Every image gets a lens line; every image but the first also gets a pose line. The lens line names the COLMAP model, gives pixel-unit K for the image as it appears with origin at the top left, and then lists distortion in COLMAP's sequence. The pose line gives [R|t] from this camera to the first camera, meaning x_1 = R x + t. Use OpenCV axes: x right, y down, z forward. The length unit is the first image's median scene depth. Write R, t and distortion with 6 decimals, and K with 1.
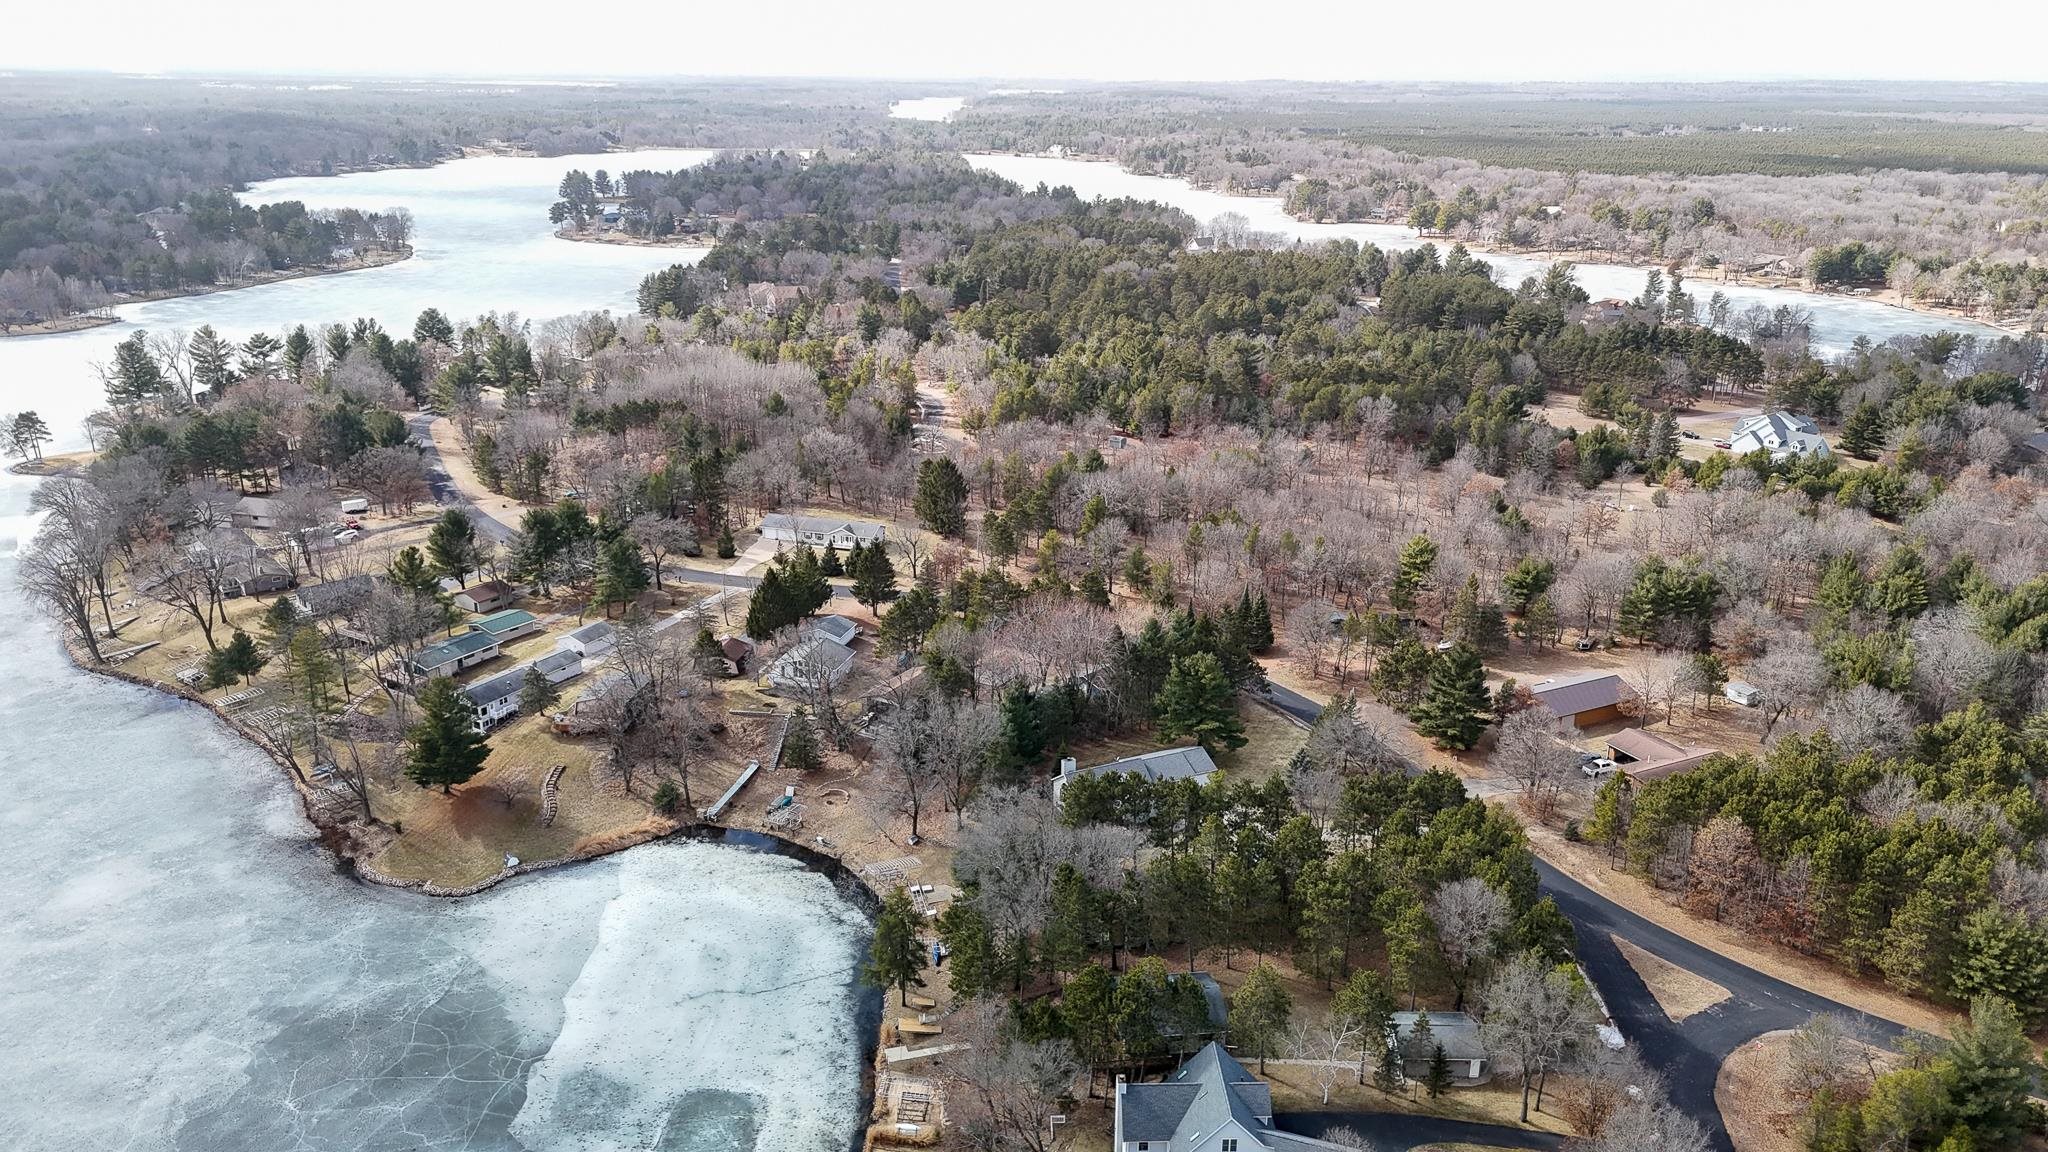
lens RADIAL K [[1524.2, 0, 1024.0], [0, 1524.2, 576.0], [0, 0, 1]] dist [0.079238, -0.071818]
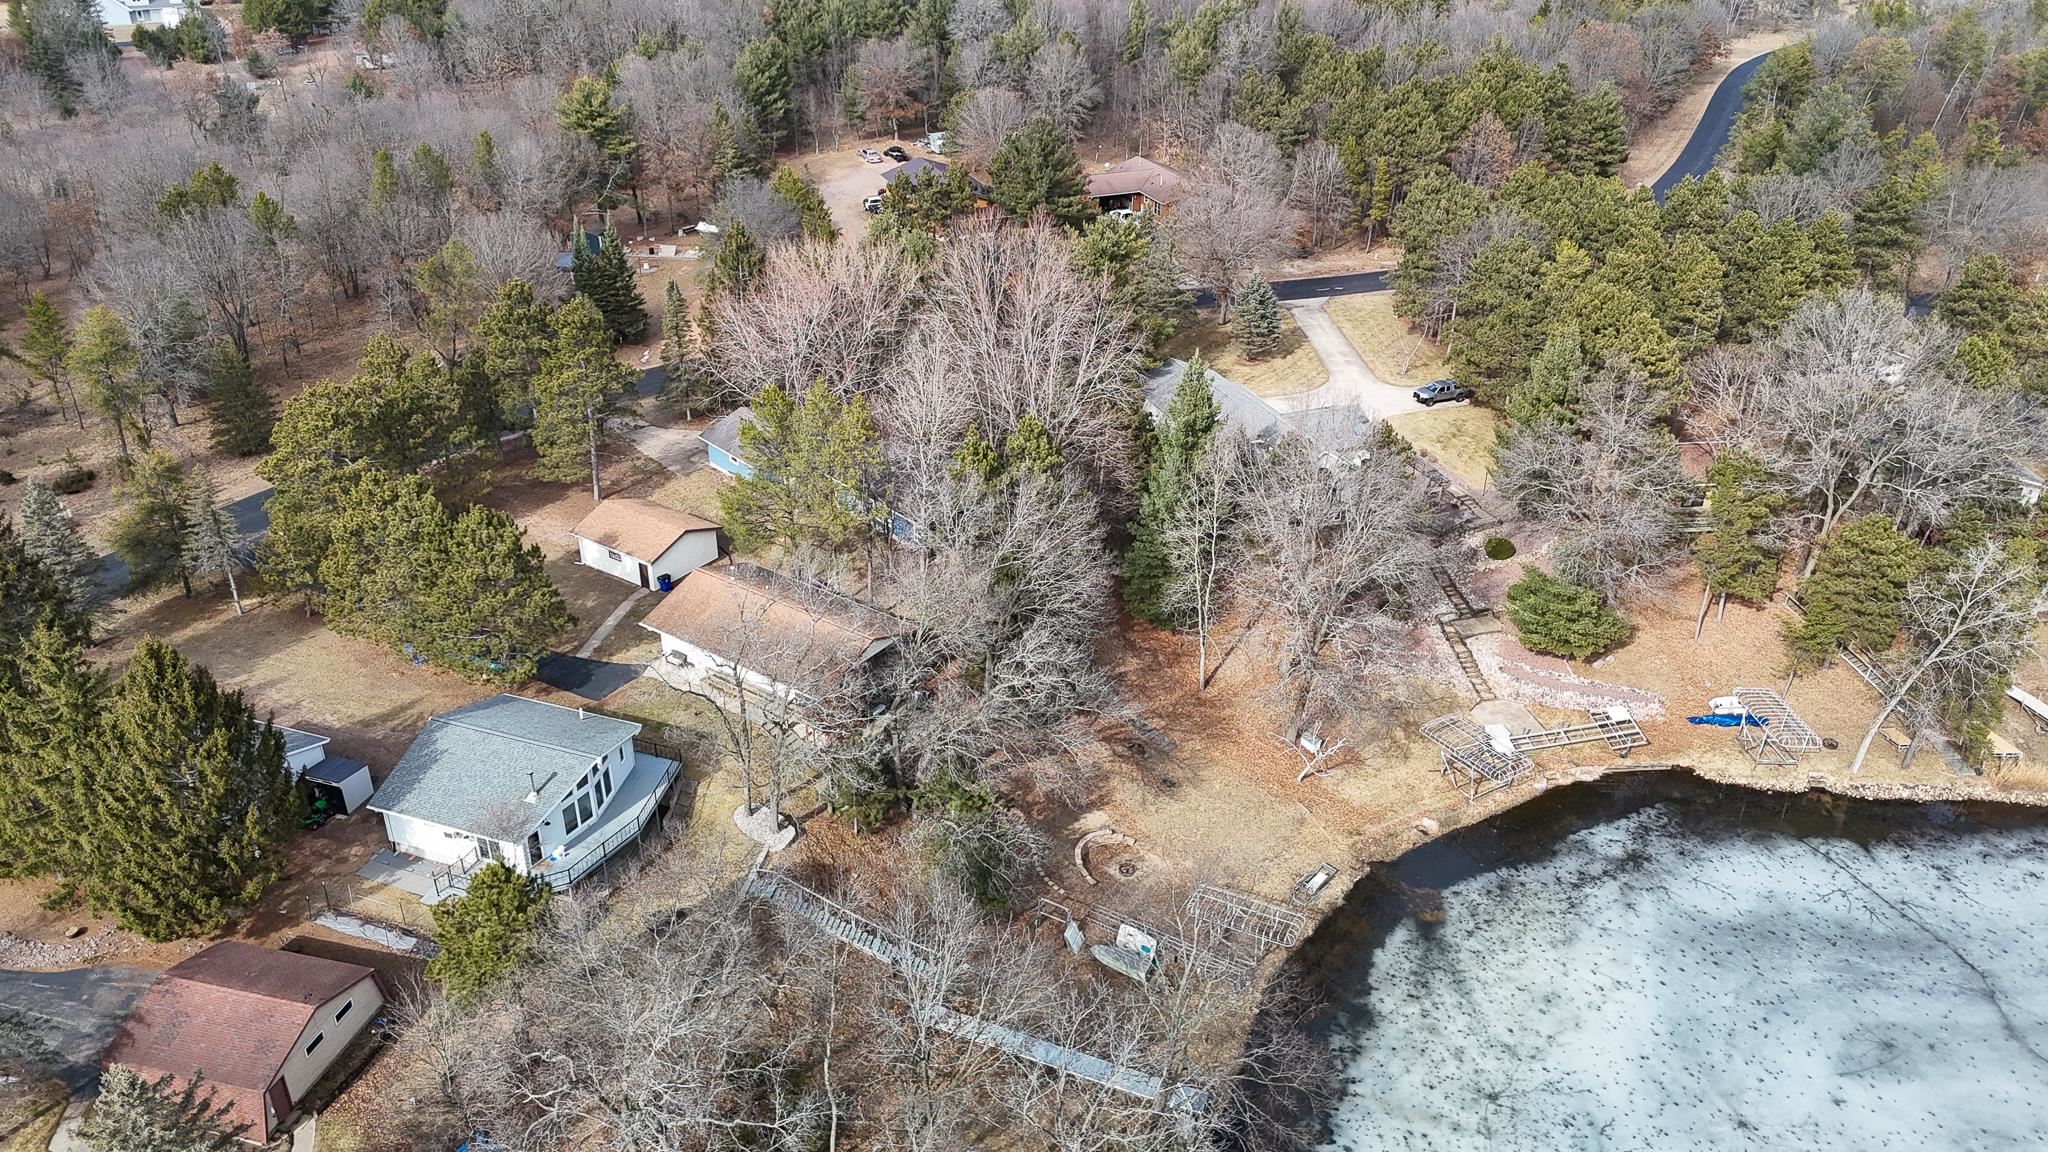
lens RADIAL K [[1524.2, 0, 1024.0], [0, 1524.2, 576.0], [0, 0, 1]] dist [0.079238, -0.071818]
pose [[0.056537, -0.486971, 0.871586, -0.402531], [0.313111, 0.837590, 0.447666, -0.092060], [-0.948032, 0.247594, 0.199831, 0.861004]]
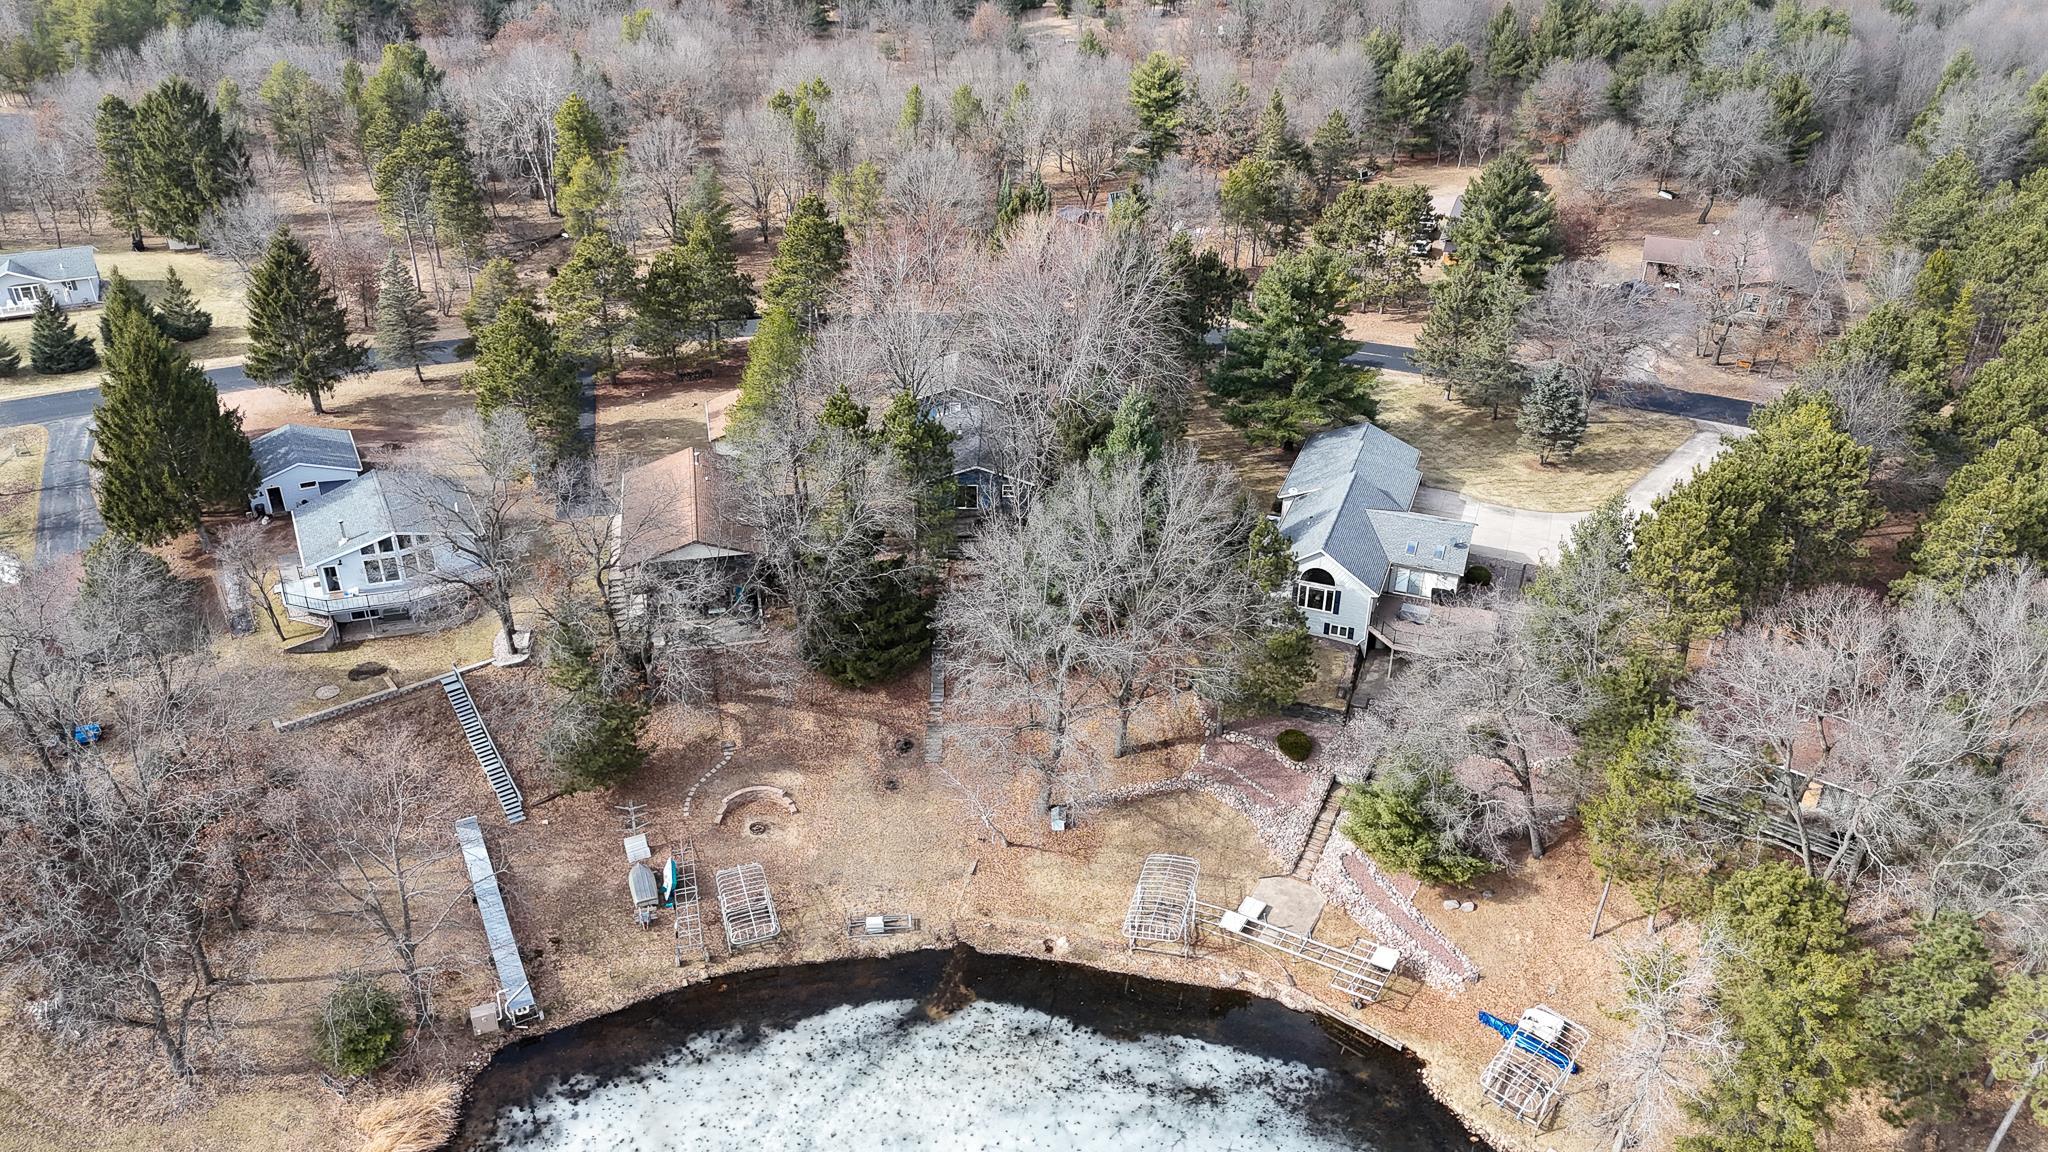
lens RADIAL K [[1524.2, 0, 1024.0], [0, 1524.2, 576.0], [0, 0, 1]] dist [0.079238, -0.071818]
pose [[0.723263, -0.338992, 0.601644, -0.273453], [0.219221, 0.938867, 0.265462, -0.004153], [-0.654853, -0.060106, 0.753362, 0.609740]]
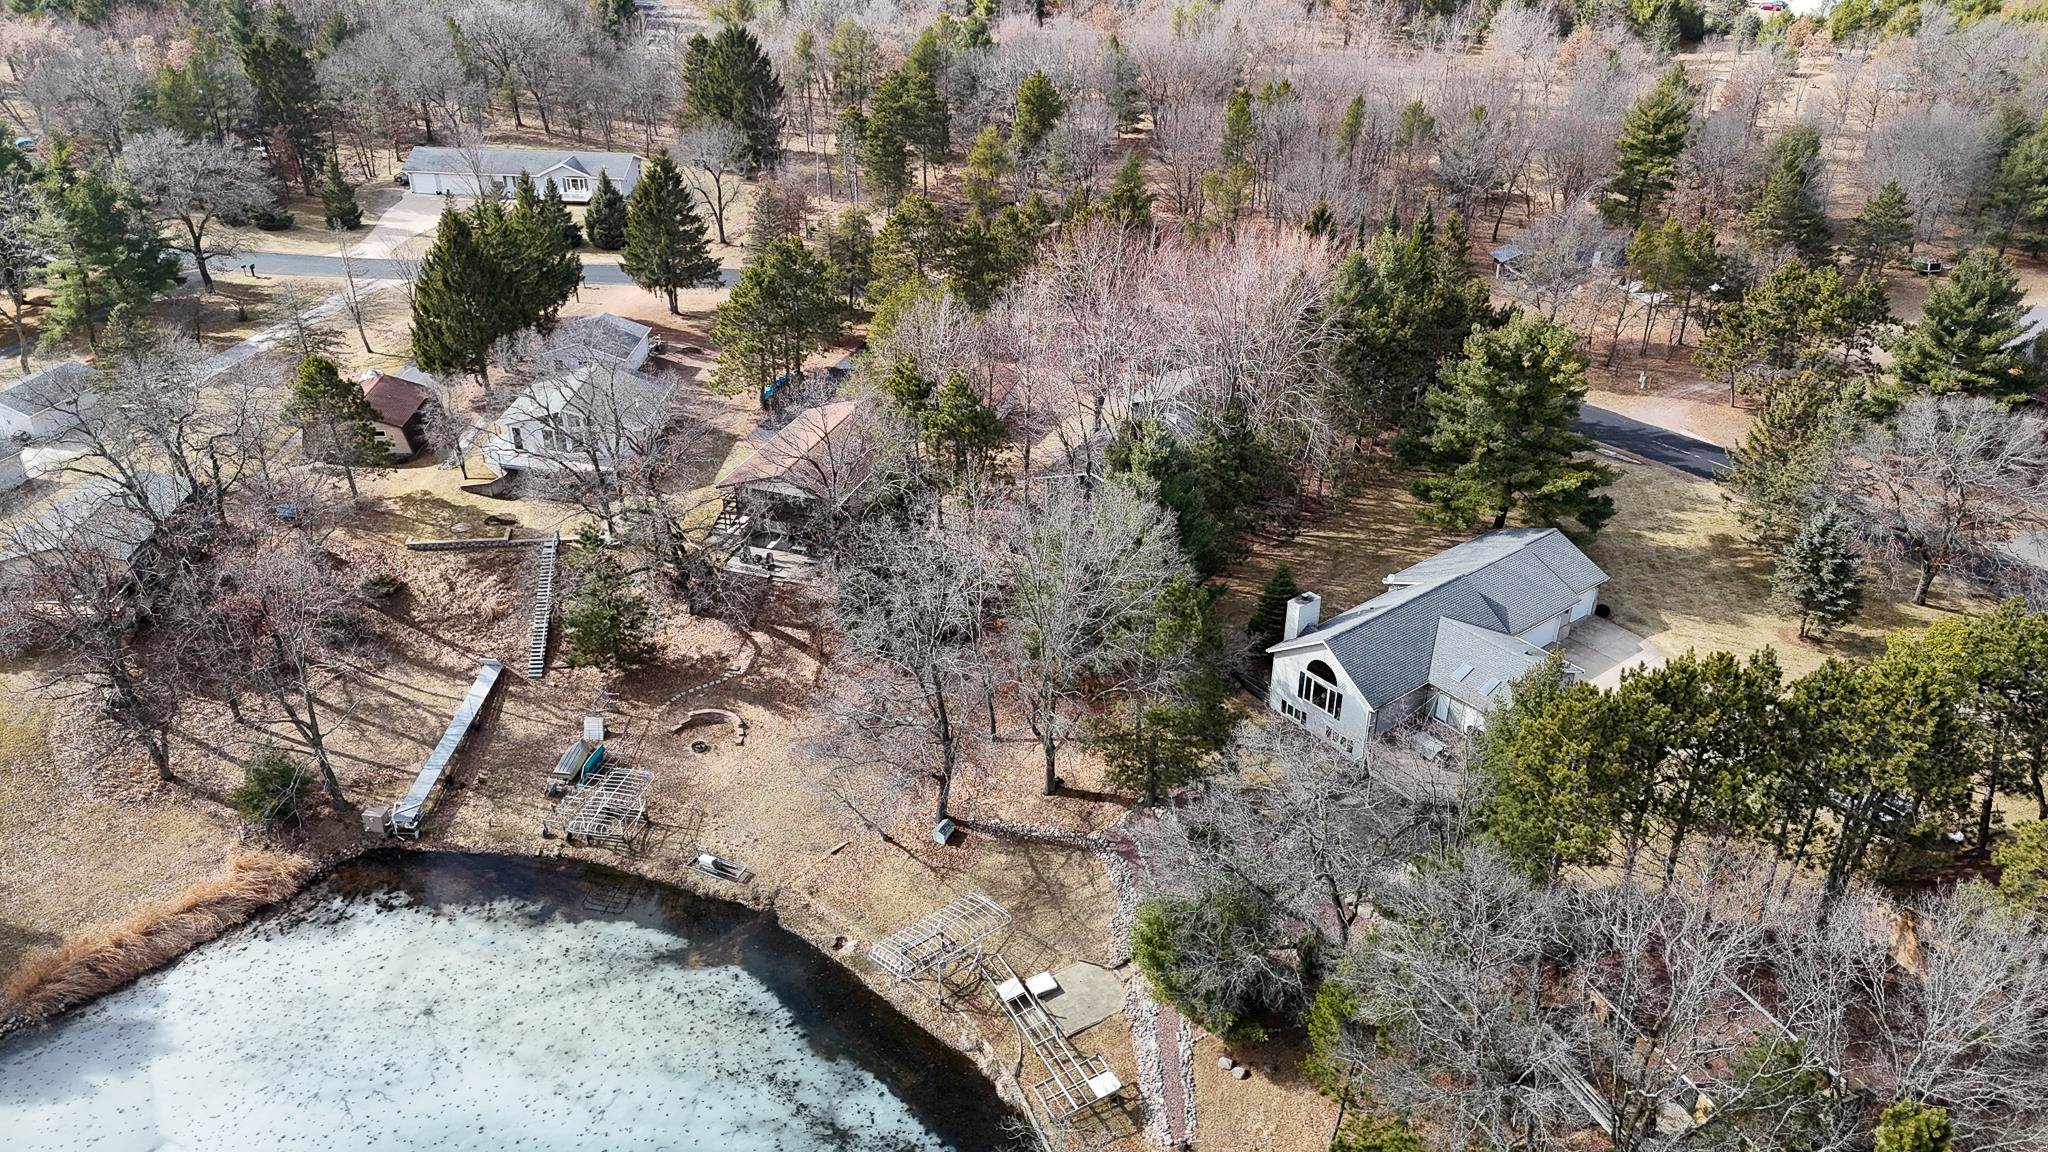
lens RADIAL K [[1524.2, 0, 1024.0], [0, 1524.2, 576.0], [0, 0, 1]] dist [0.079238, -0.071818]
pose [[0.974938, -0.107430, 0.194821, -0.108714], [0.070387, 0.979650, 0.187968, 0.027844], [-0.211050, -0.169545, 0.962659, 0.544020]]
